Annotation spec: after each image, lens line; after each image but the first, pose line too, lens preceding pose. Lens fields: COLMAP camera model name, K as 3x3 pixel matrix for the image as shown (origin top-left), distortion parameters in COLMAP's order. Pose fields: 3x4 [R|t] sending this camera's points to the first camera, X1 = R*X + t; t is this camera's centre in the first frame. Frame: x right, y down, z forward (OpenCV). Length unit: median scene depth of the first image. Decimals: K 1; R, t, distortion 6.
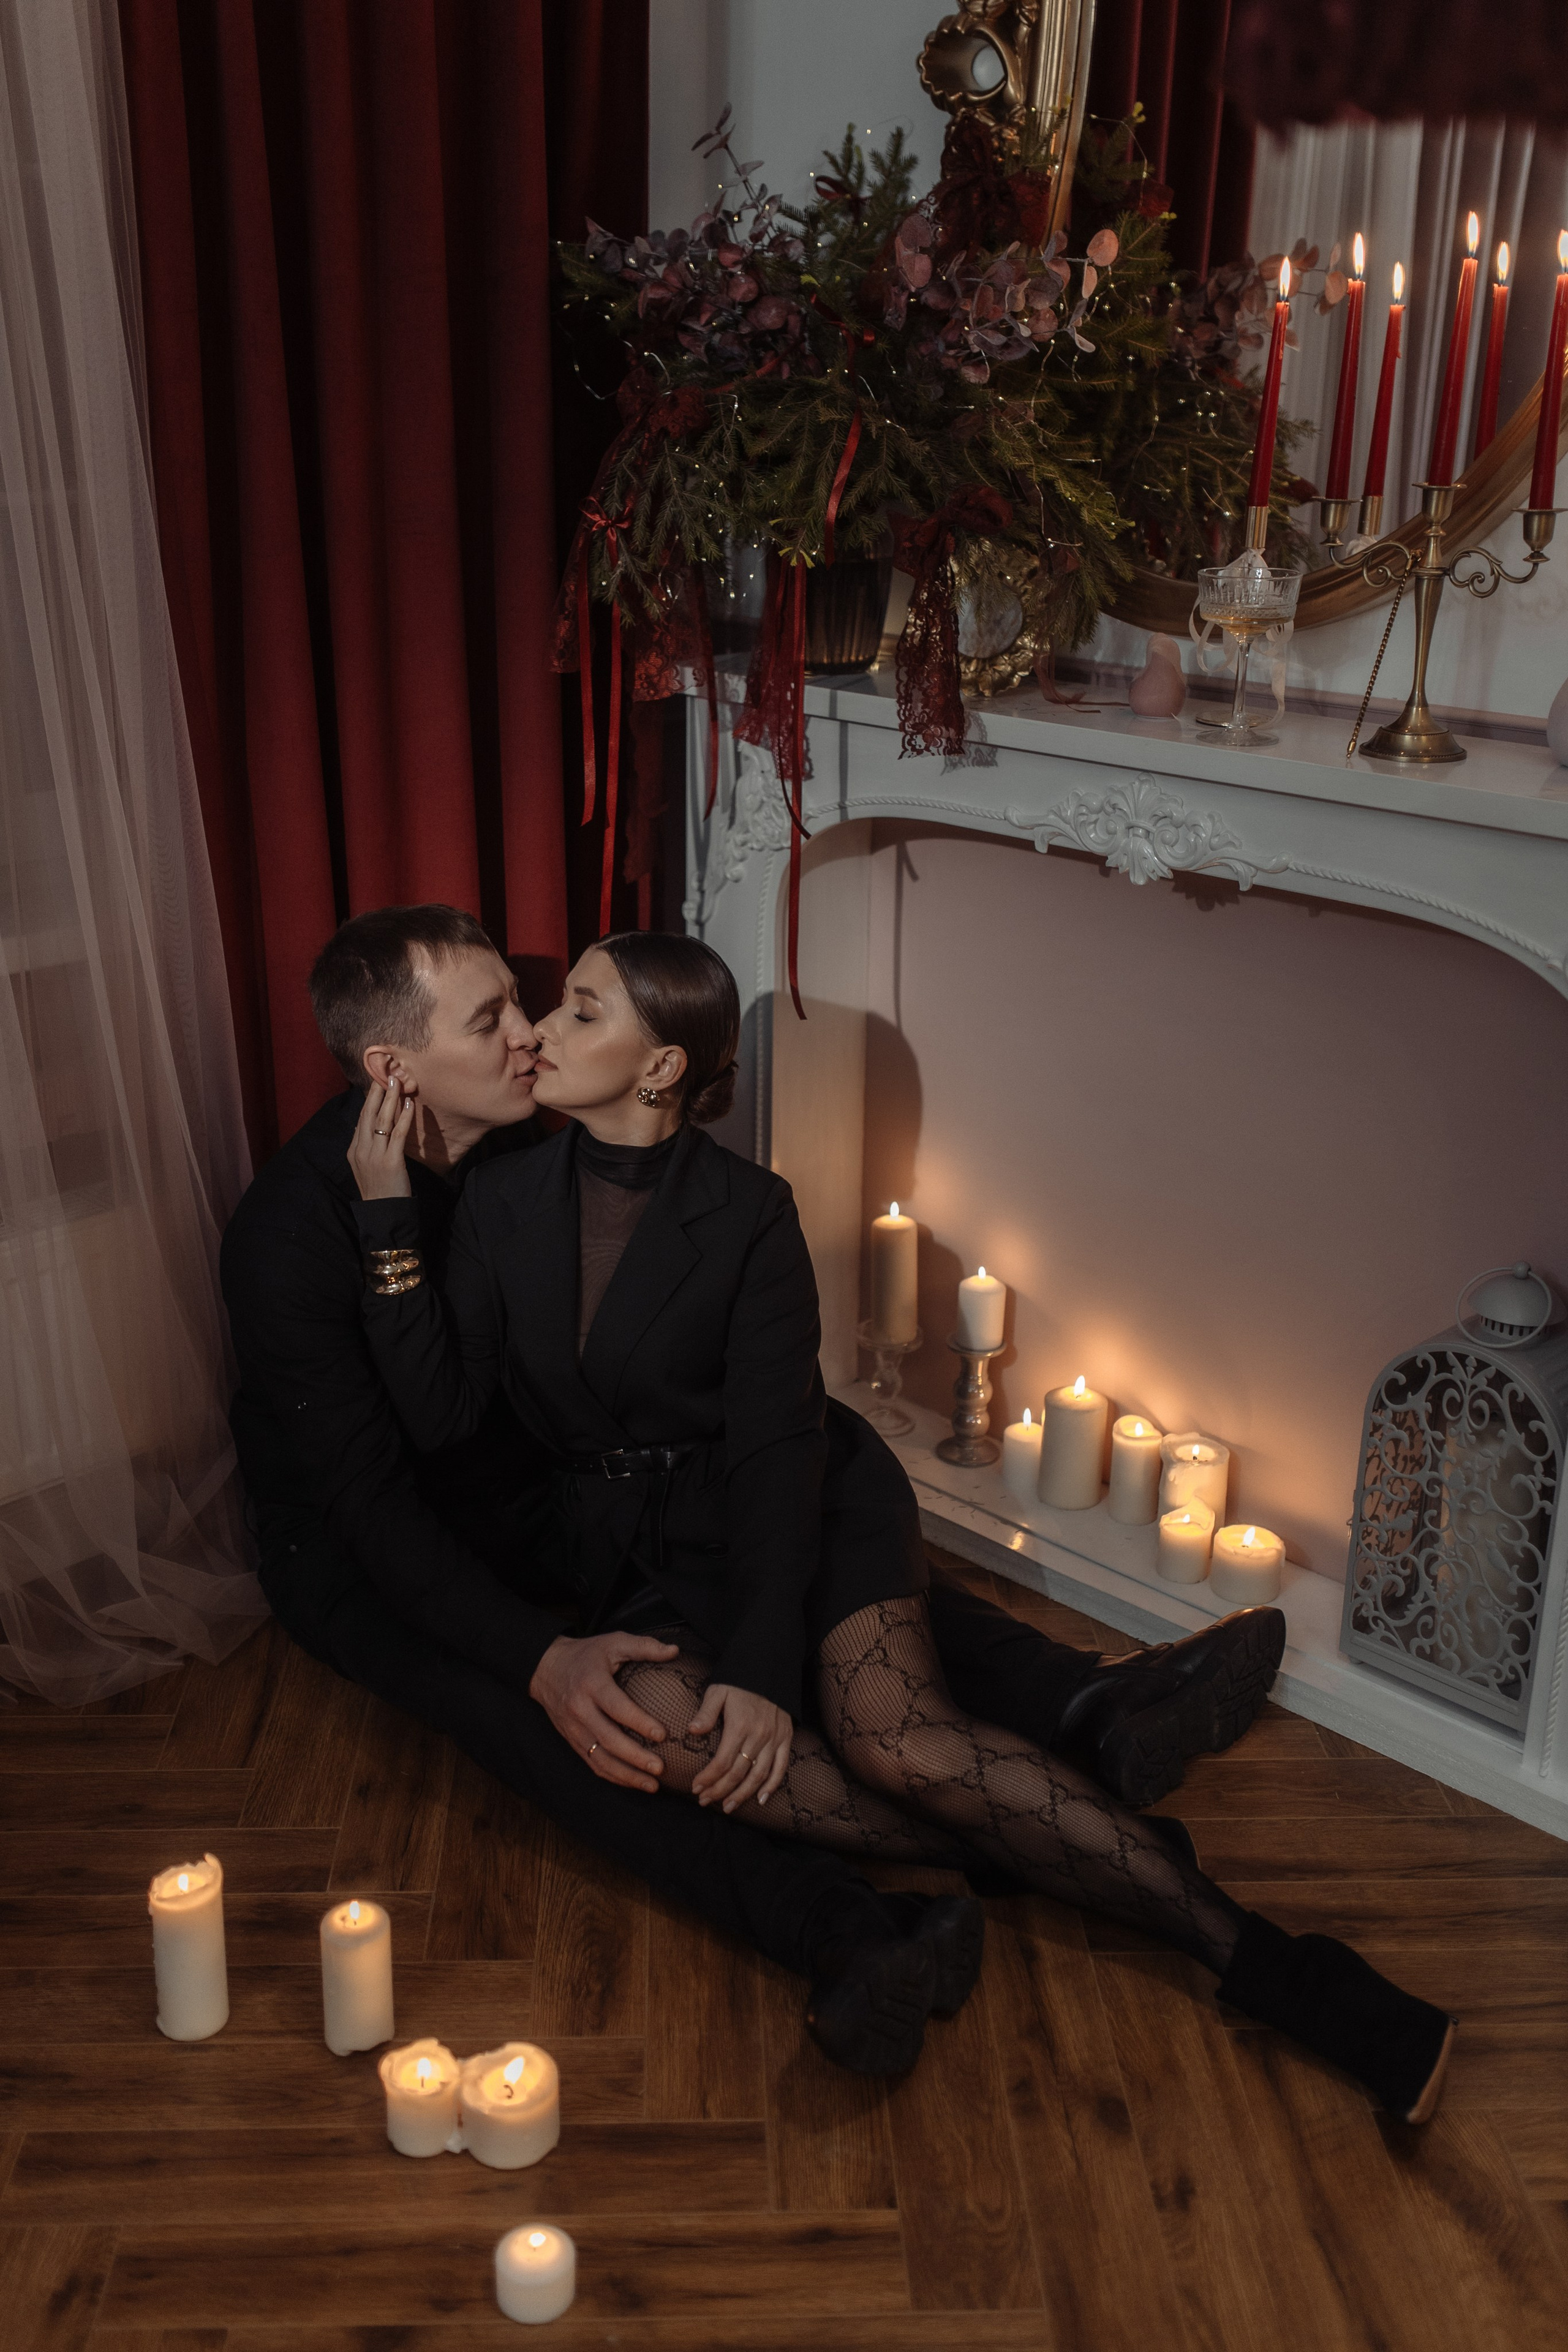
lens RADIAL K [[2180.0, 0, 784.0], [0, 2180.0, 1176.0], [0, 0, 1]] dist [-0.018780, -0.025728]
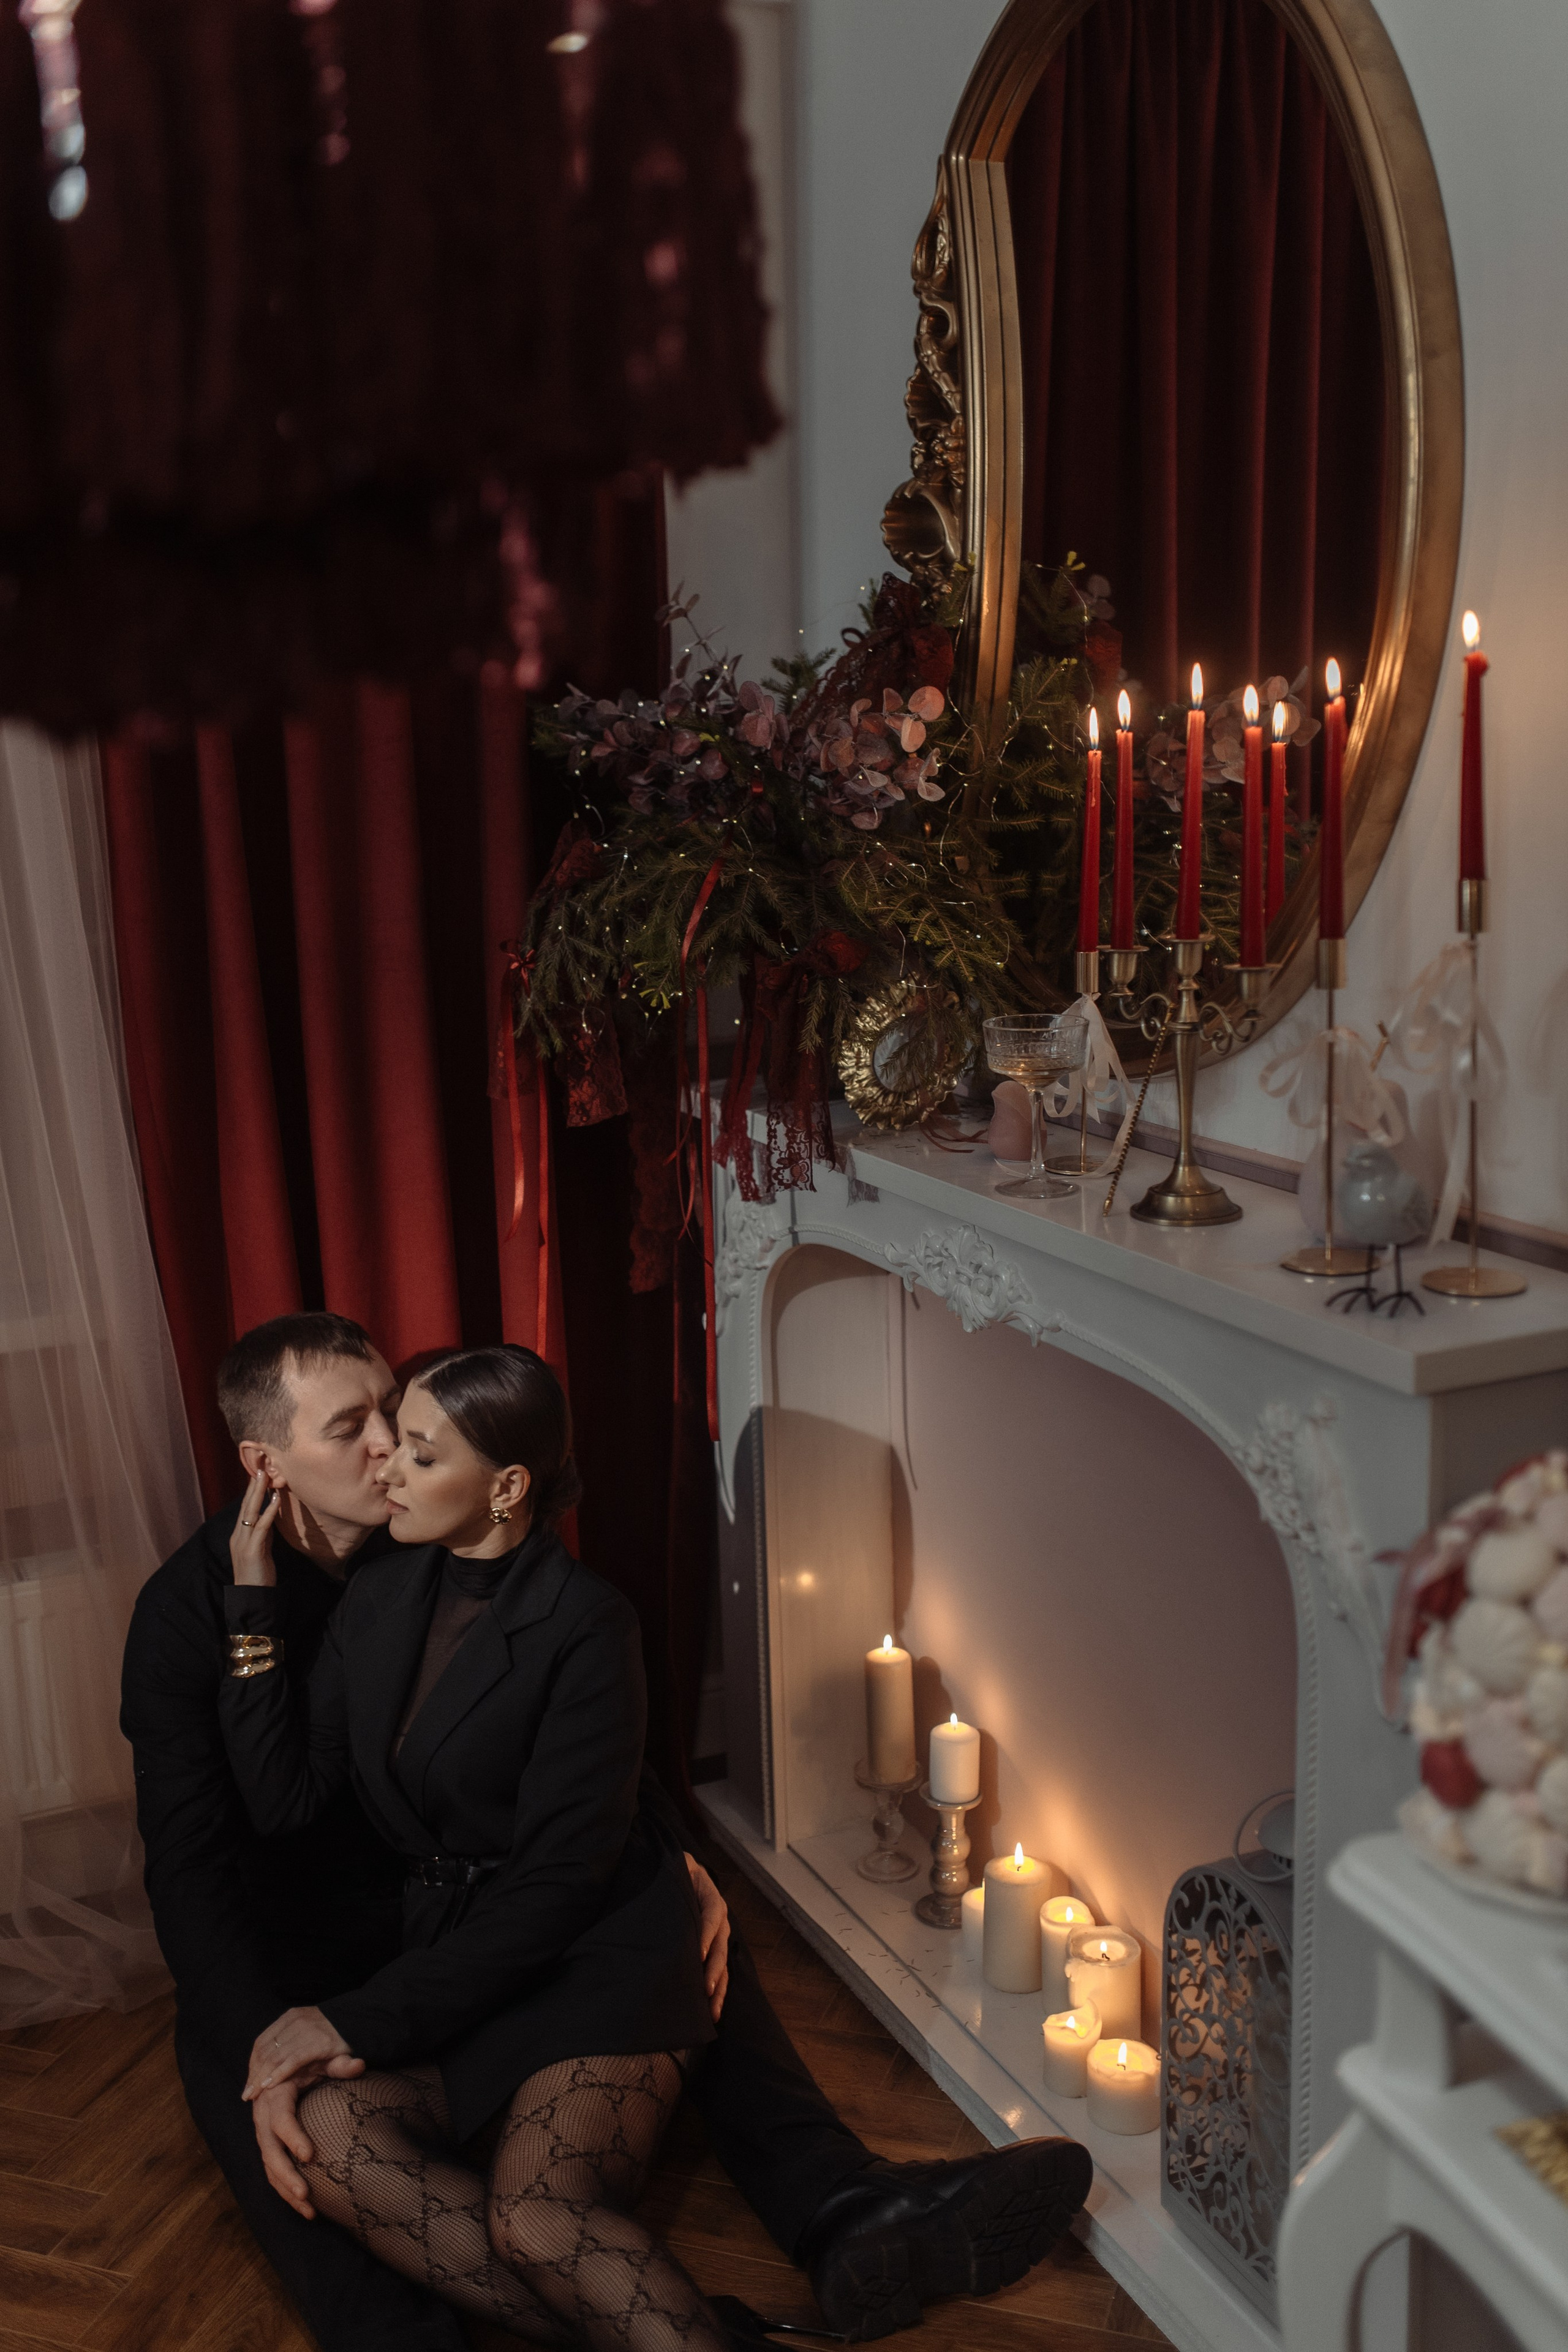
lens RADIAL K [[2242.6, 0, 784.0], [0, 2242.6, 1176.0], [0, 0, 1]] dist [-0.138708, 0.302883]
pose [[0.937096, 0.034822, -0.347331, 0.432280], [-0.088092, 0.986397, -0.138781, -0.059783], [0.337773, 0.160648, 0.927416, 0.051018]]
